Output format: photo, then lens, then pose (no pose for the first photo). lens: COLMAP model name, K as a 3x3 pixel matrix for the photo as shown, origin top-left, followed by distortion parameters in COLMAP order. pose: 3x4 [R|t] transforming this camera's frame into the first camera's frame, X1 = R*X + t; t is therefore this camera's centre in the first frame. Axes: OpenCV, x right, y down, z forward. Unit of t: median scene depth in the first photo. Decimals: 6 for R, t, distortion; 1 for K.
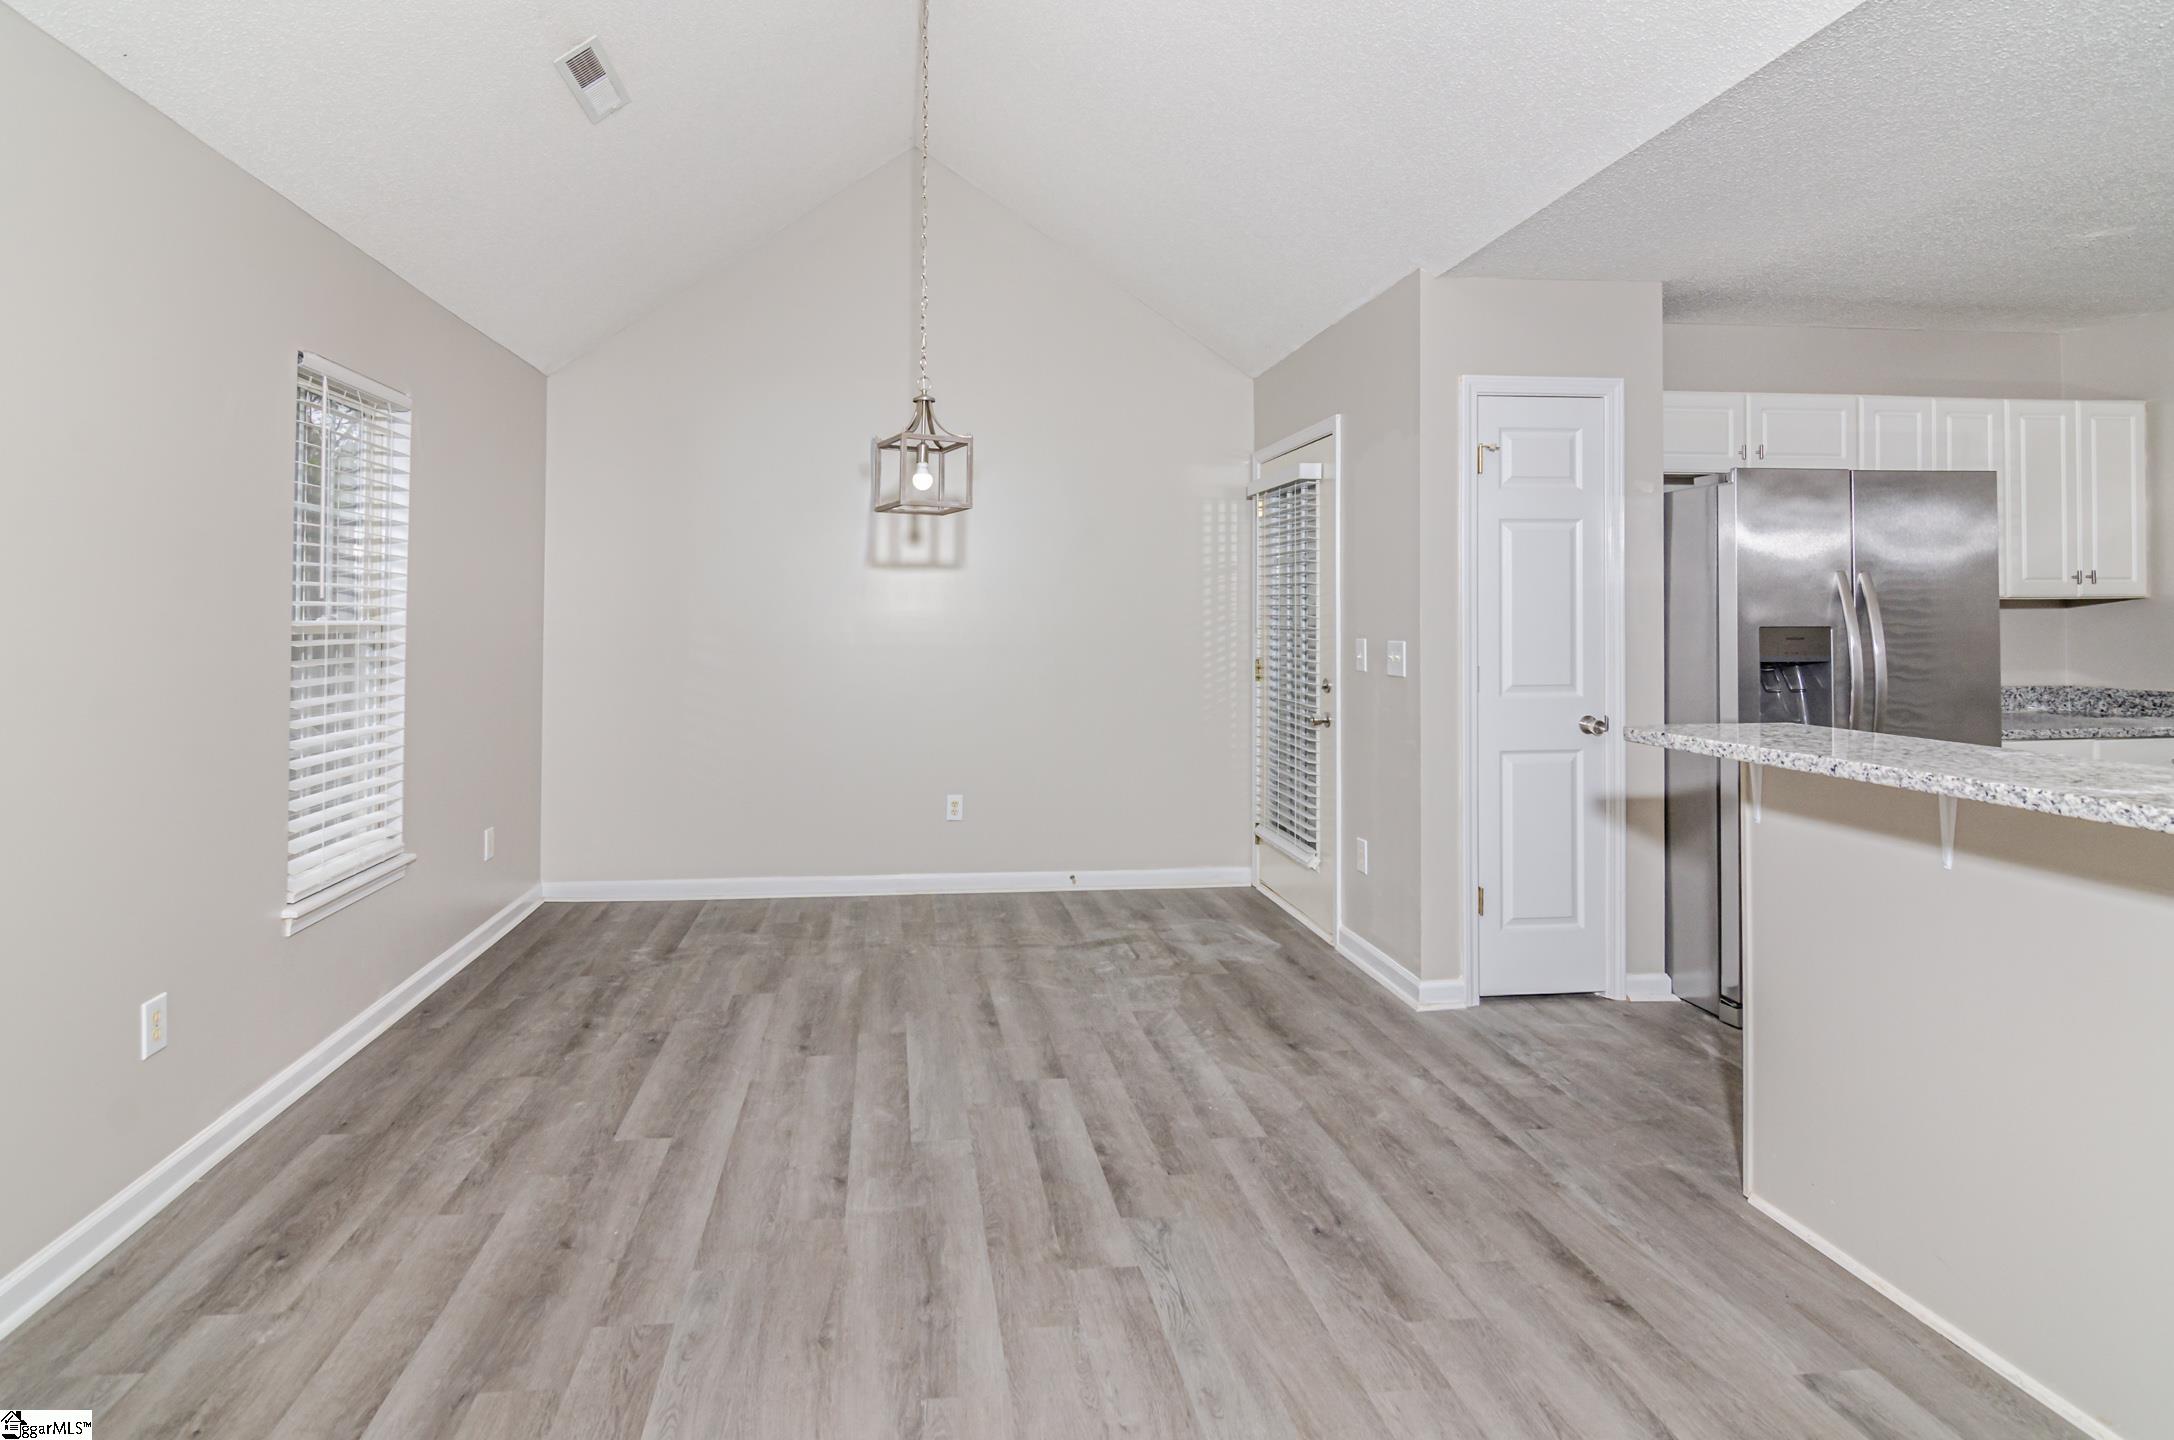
lens RADIAL K [[1038.3, 0, 1041.3], [0, 1038.3, 606.9], [0, 0, 1]] dist [-0.007742, 0.000578]
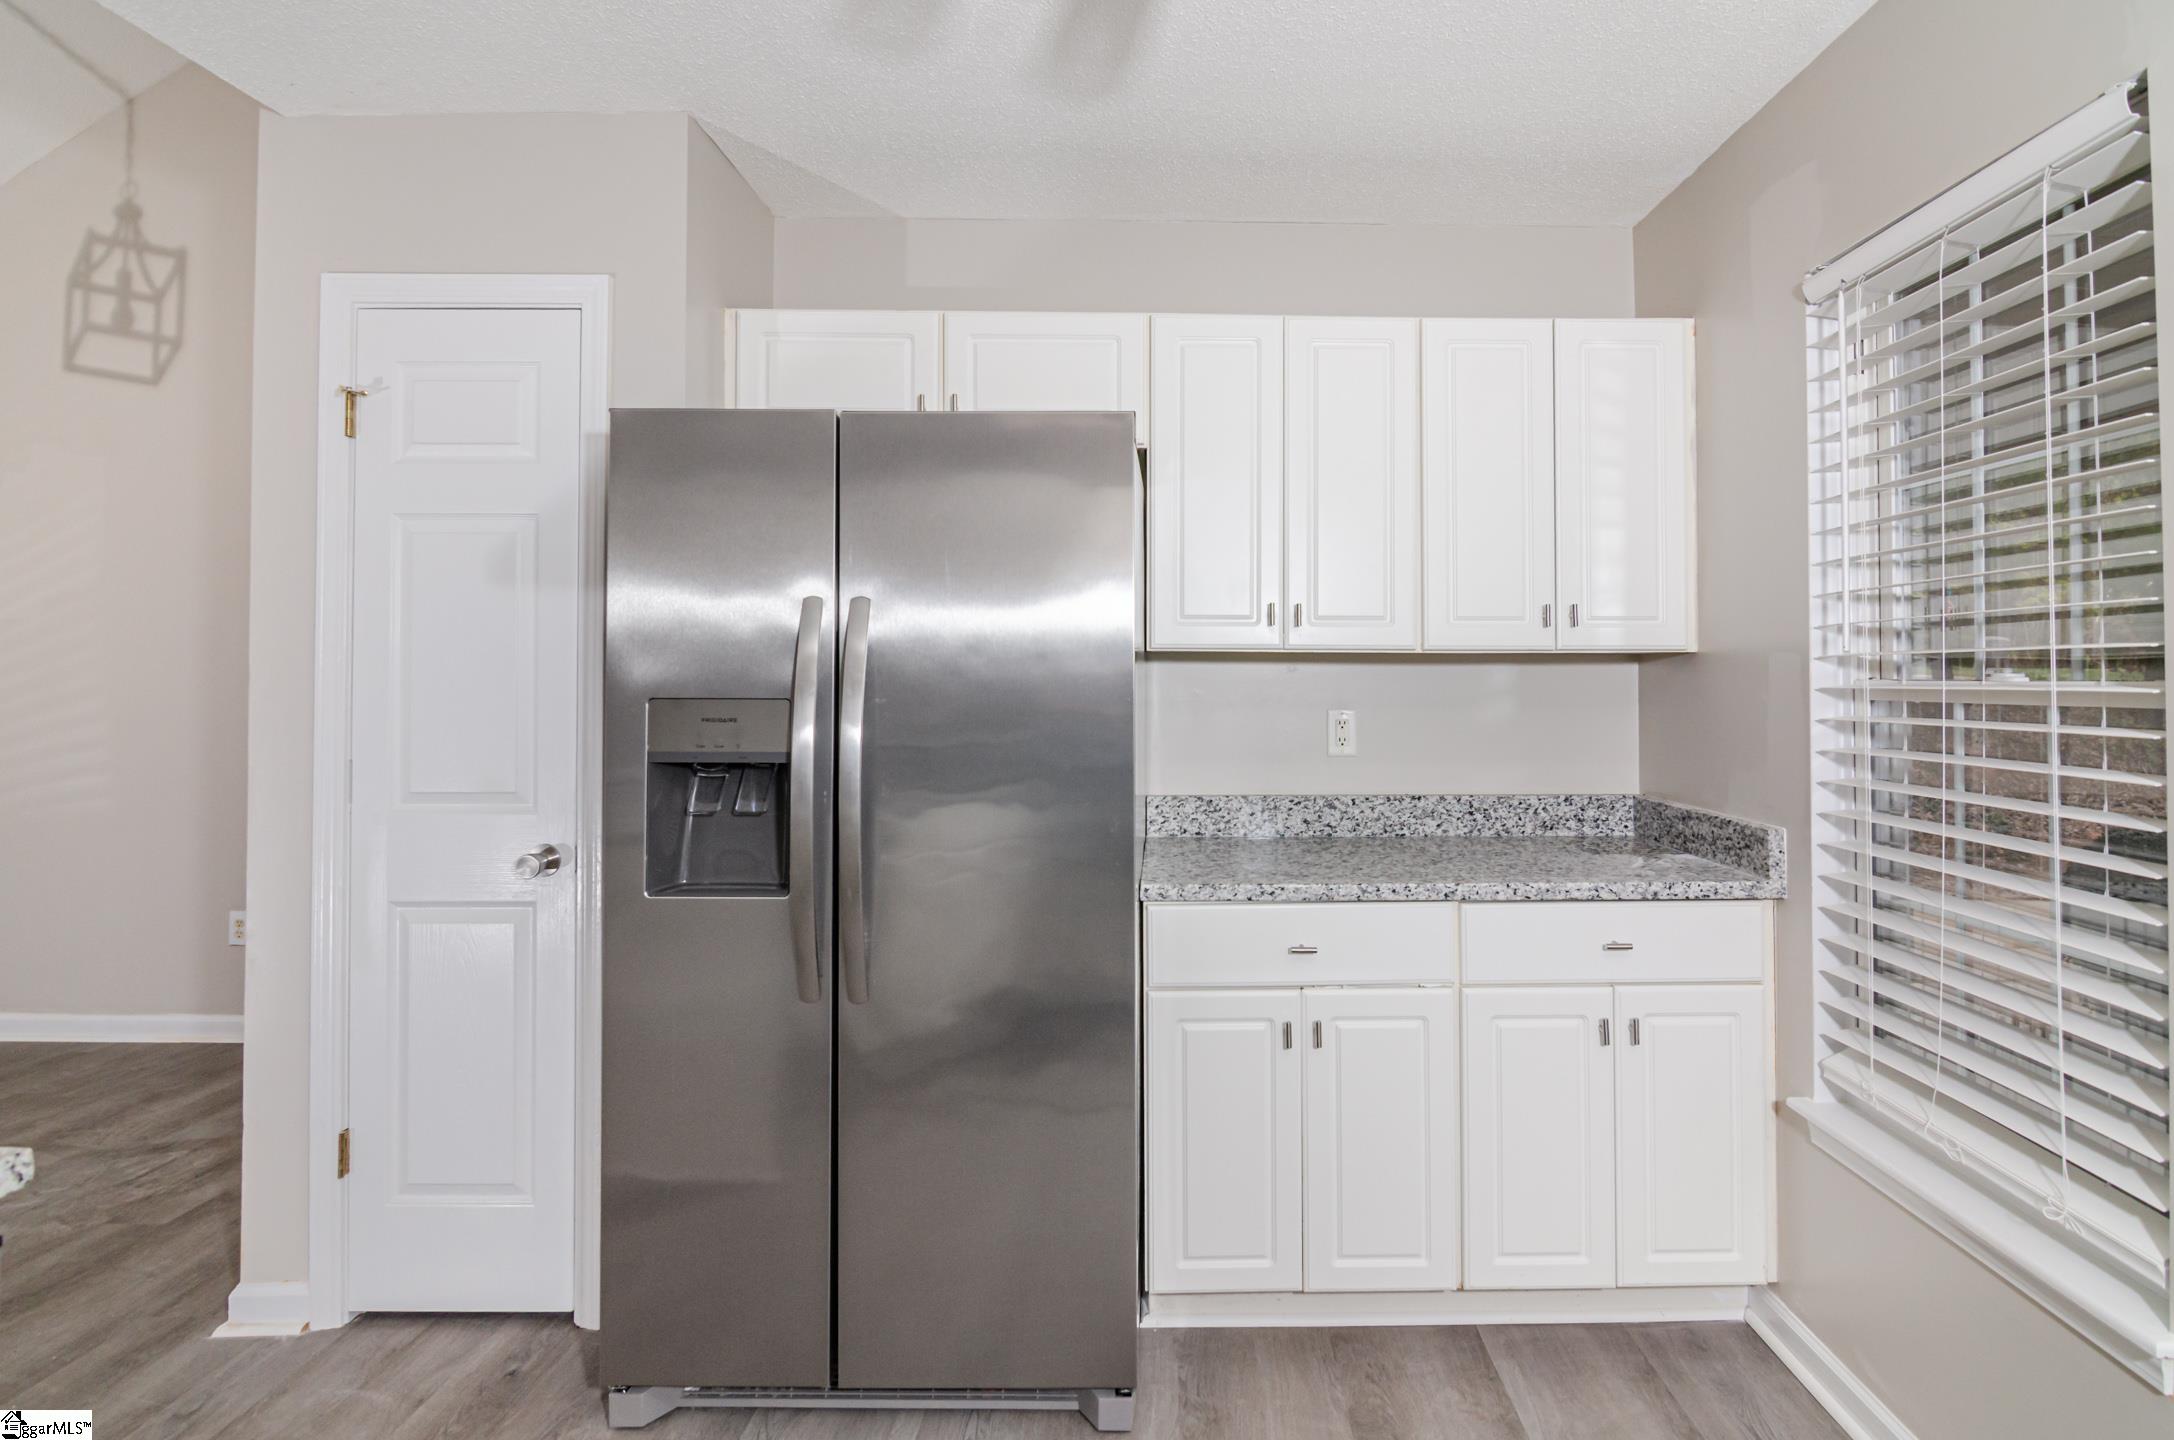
lens RADIAL K [[1038.3, 0, 1117.1], [0, 1038.3, 662.6], [0, 0, 1]] dist [-0.007742, 0.000578]
pose [[0.996629, 0.003622, -0.081961, 0.893863], [-0.004510, 0.999933, -0.010651, 0.006566], [0.081917, 0.010985, 0.996579, 0.431870]]
